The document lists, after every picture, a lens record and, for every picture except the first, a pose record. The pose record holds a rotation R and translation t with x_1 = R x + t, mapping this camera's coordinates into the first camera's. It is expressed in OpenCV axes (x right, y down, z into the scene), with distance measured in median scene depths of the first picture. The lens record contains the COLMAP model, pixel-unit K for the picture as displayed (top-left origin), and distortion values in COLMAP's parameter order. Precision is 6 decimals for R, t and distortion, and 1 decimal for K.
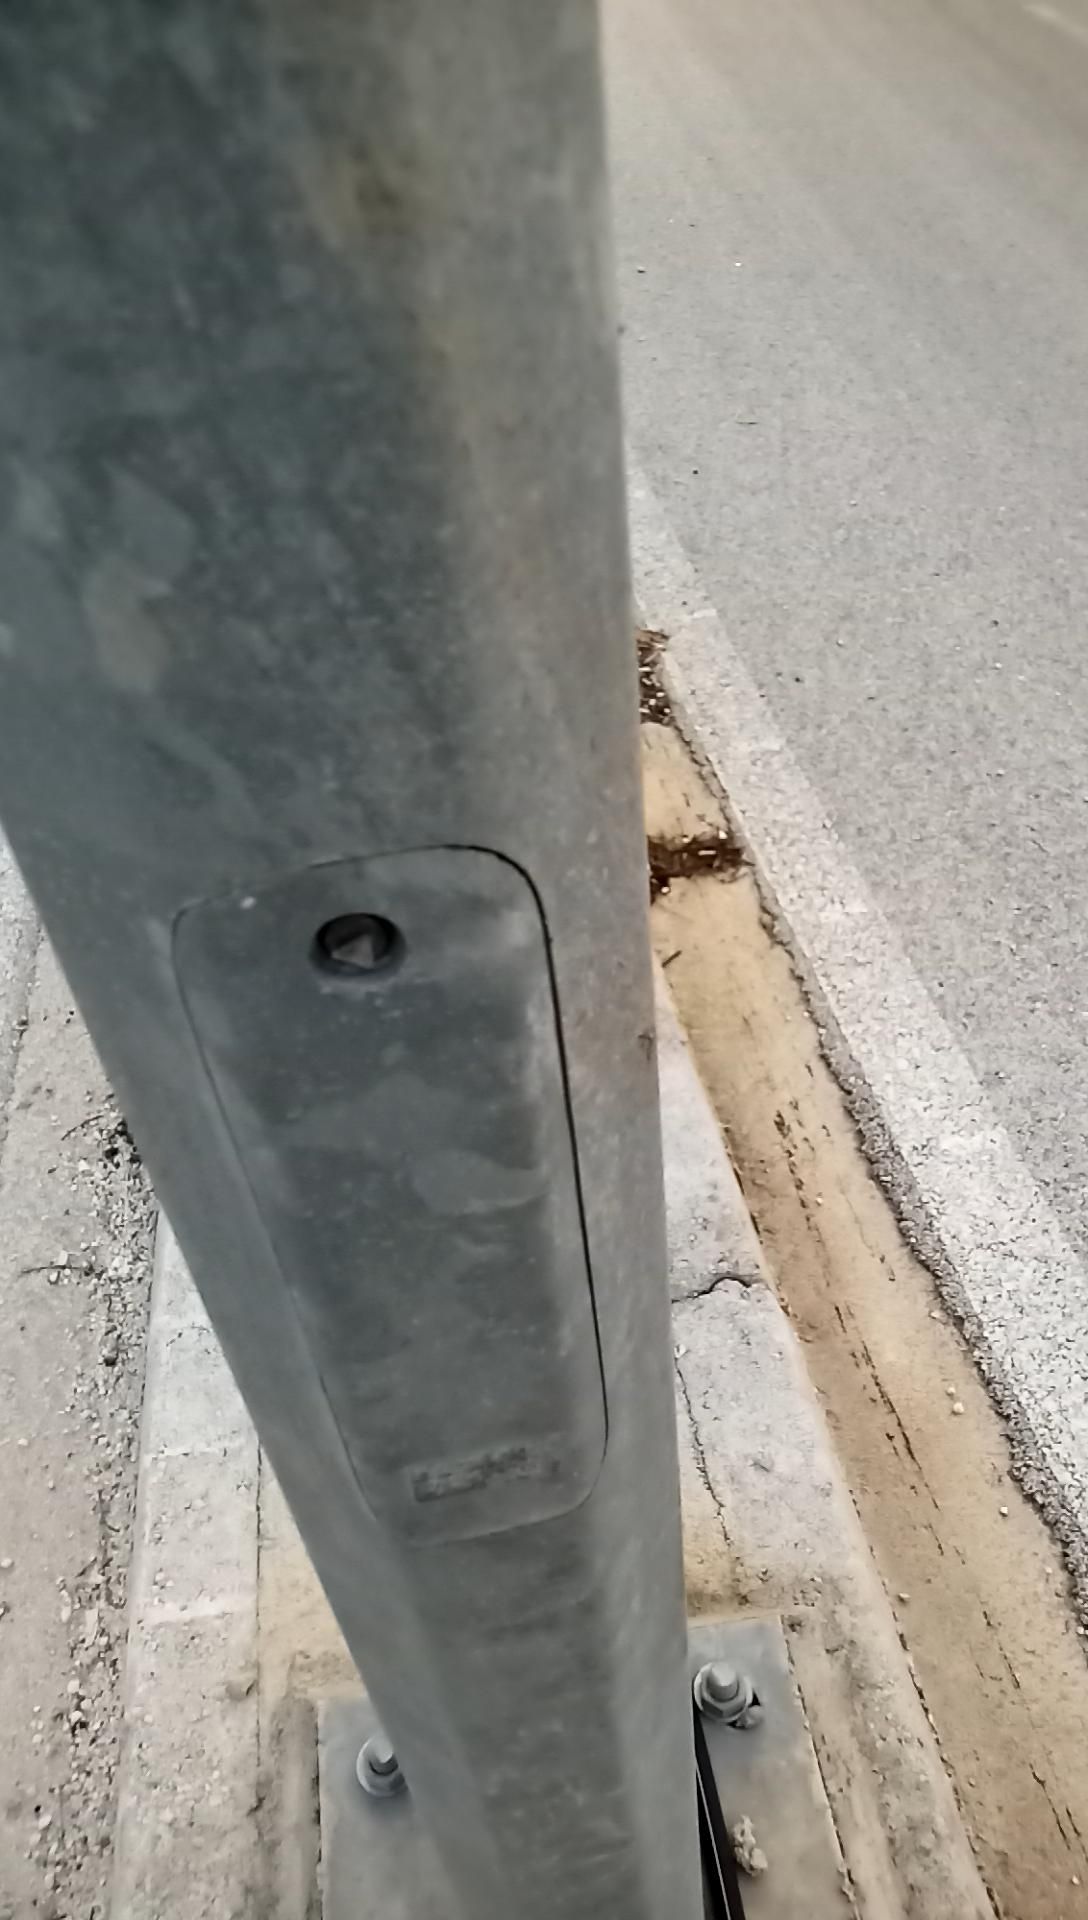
lens RADIAL K [[1474.8, 0, 593.2], [0, 1474.8, 952.8], [0, 0, 1]] dist [0.112135, -0.163000]
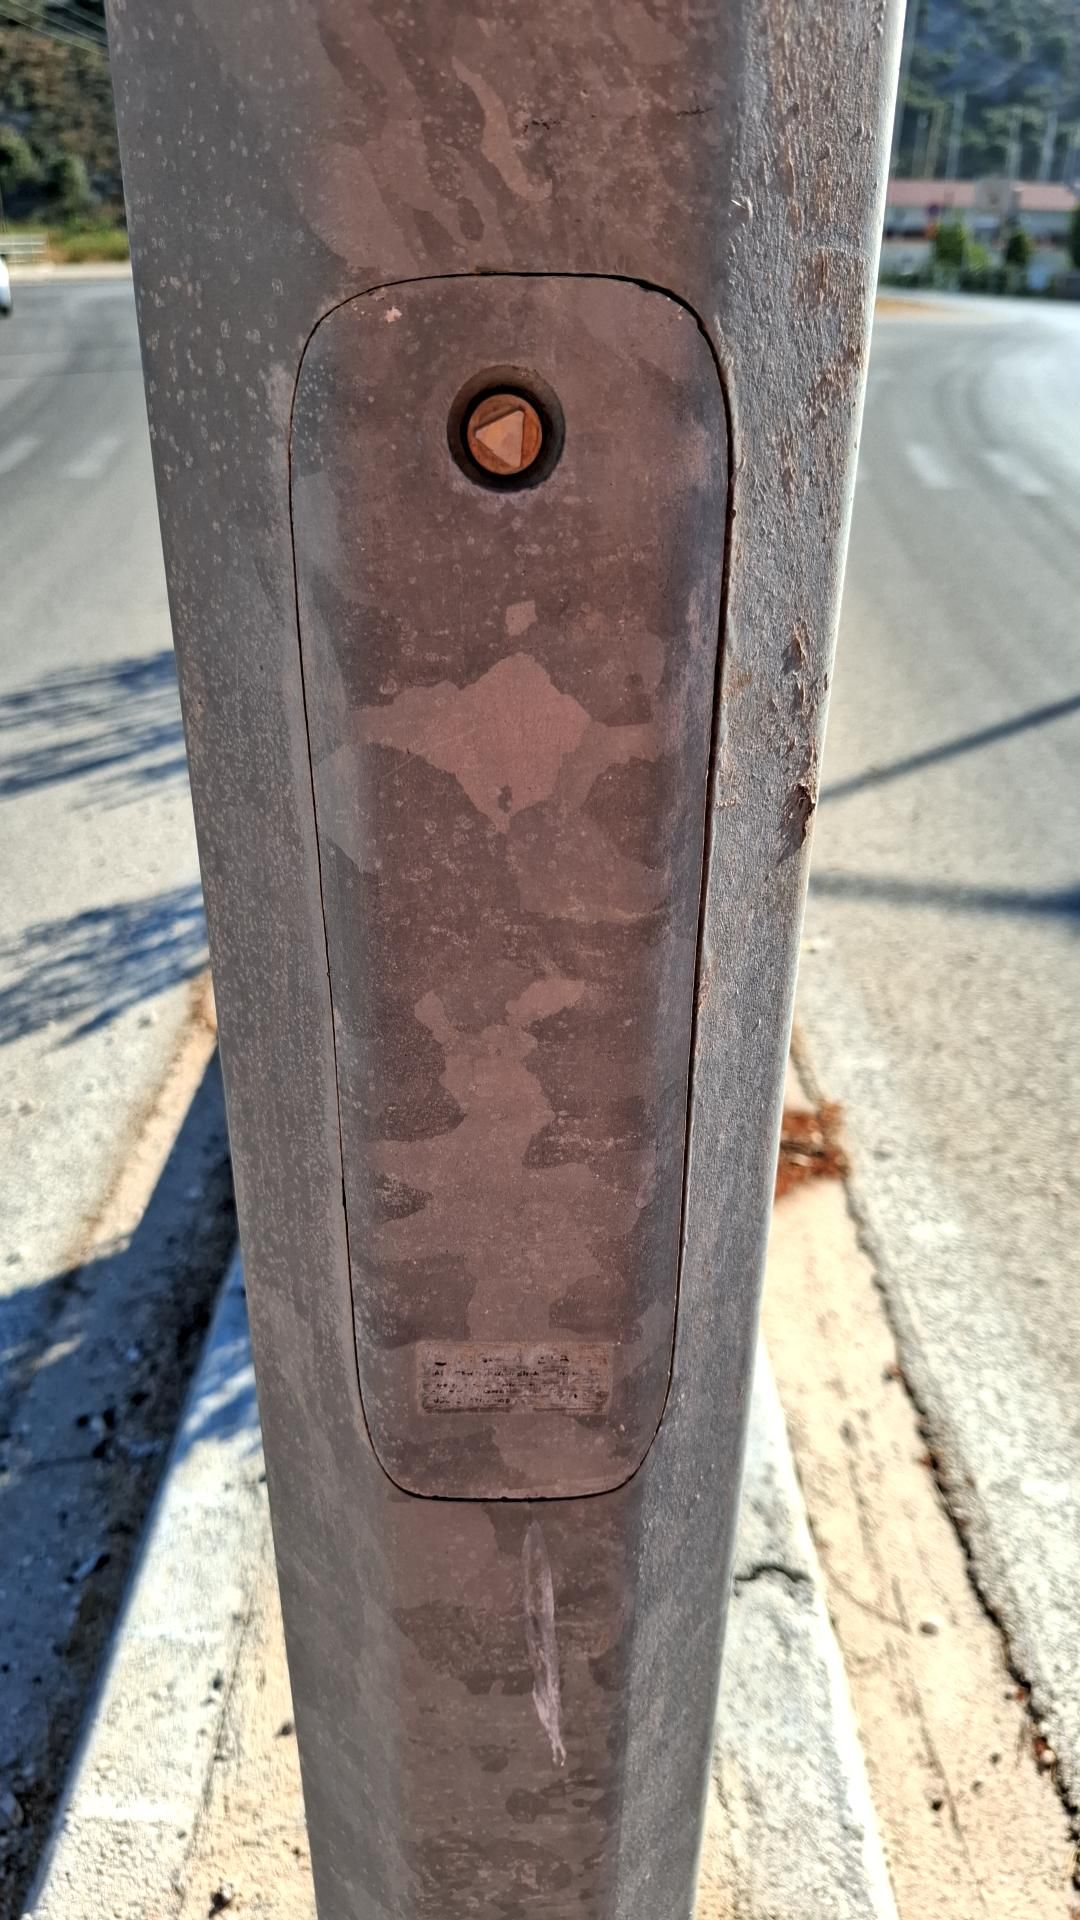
lens RADIAL K [[1386.2, 0, 530.8], [0, 1386.2, 954.9], [0, 0, 1]] dist [0.090806, -0.142851]
pose [[0.980446, 0.149739, -0.127689, -0.000687], [-0.177399, 0.953380, -0.244124, 0.097160], [0.085181, 0.262003, 0.961301, 0.069648]]
